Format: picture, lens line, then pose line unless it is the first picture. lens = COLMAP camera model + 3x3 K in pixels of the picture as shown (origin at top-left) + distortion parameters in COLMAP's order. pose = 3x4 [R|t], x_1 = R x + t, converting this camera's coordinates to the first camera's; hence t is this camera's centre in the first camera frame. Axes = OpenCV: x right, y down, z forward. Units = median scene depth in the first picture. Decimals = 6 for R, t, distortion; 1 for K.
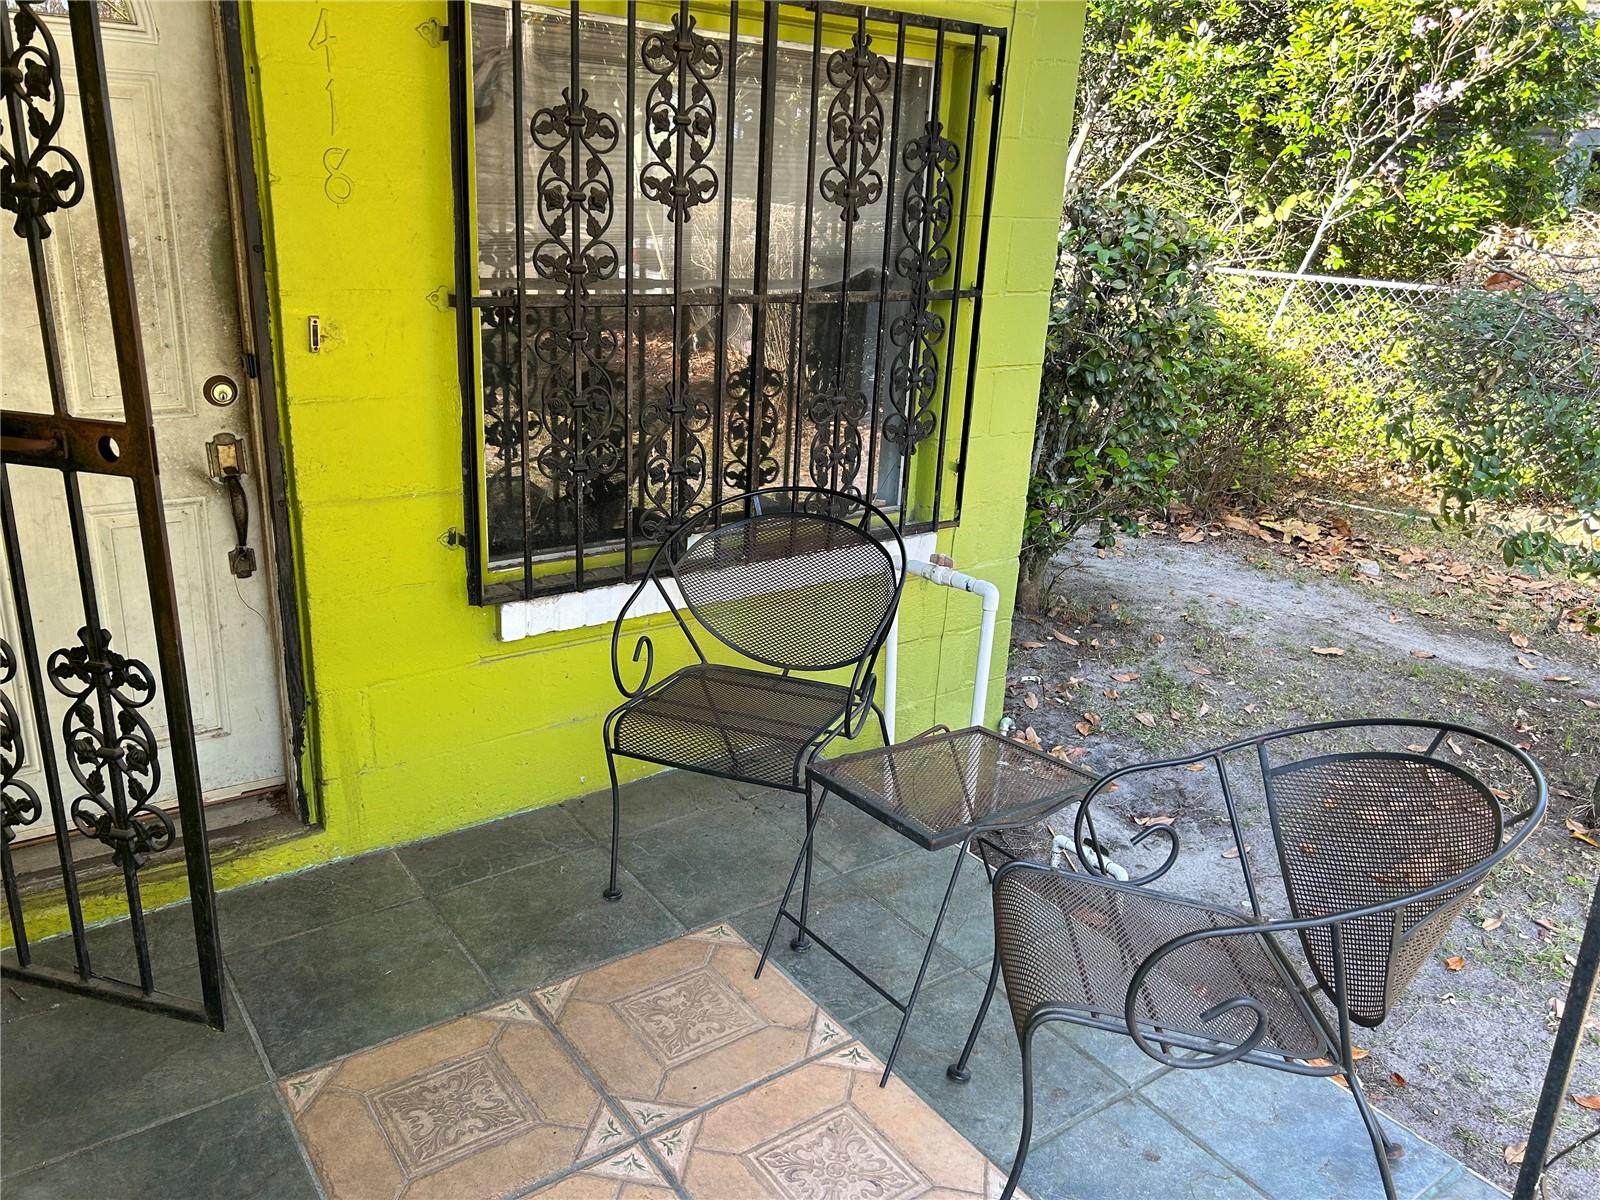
lens RADIAL K [[1211.6, 0, 800.9], [0, 1211.6, 599.3], [0, 0, 1]] dist [0.004931, -0.002894]
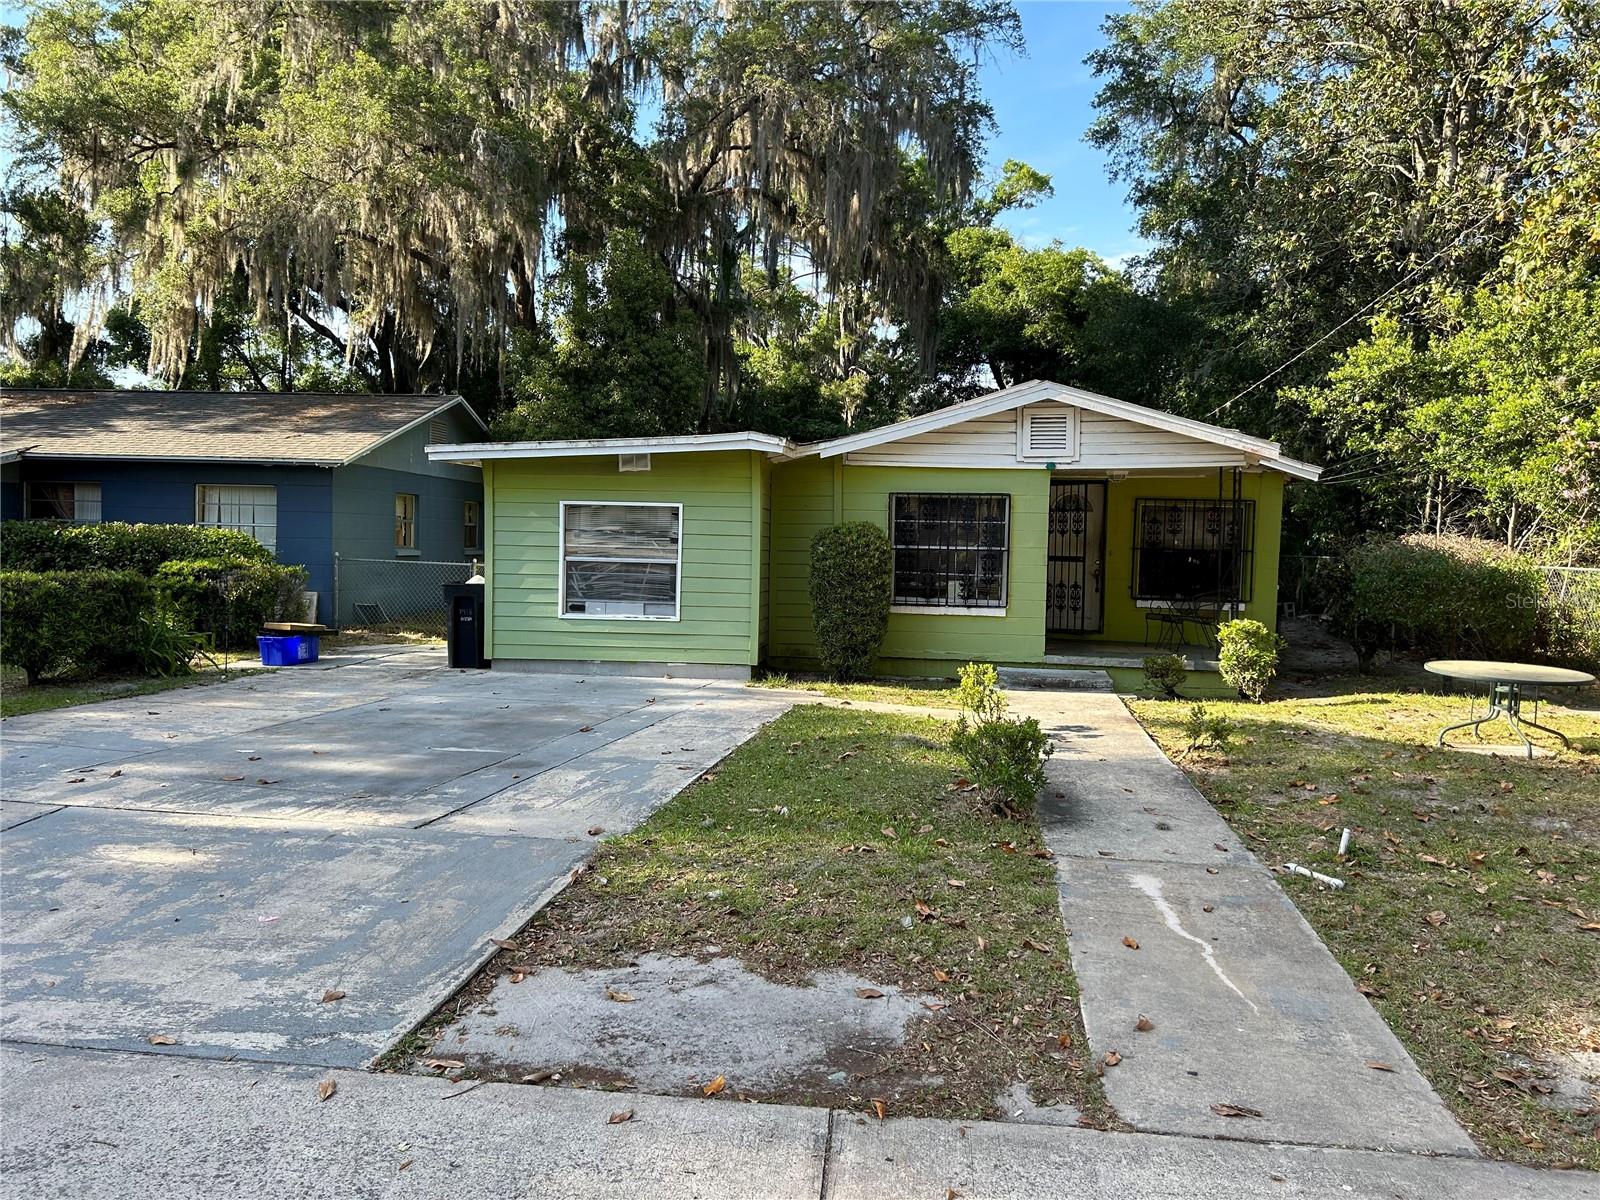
lens RADIAL K [[1211.6, 0, 799.9], [0, 1211.6, 600.1], [0, 0, 1]] dist [0.004931, -0.002894]
pose [[0.739756, -0.000440, -0.672875, 2.572884], [-0.196543, 0.956248, -0.216703, 1.647039], [0.643531, 0.292557, 0.707304, -4.322339]]
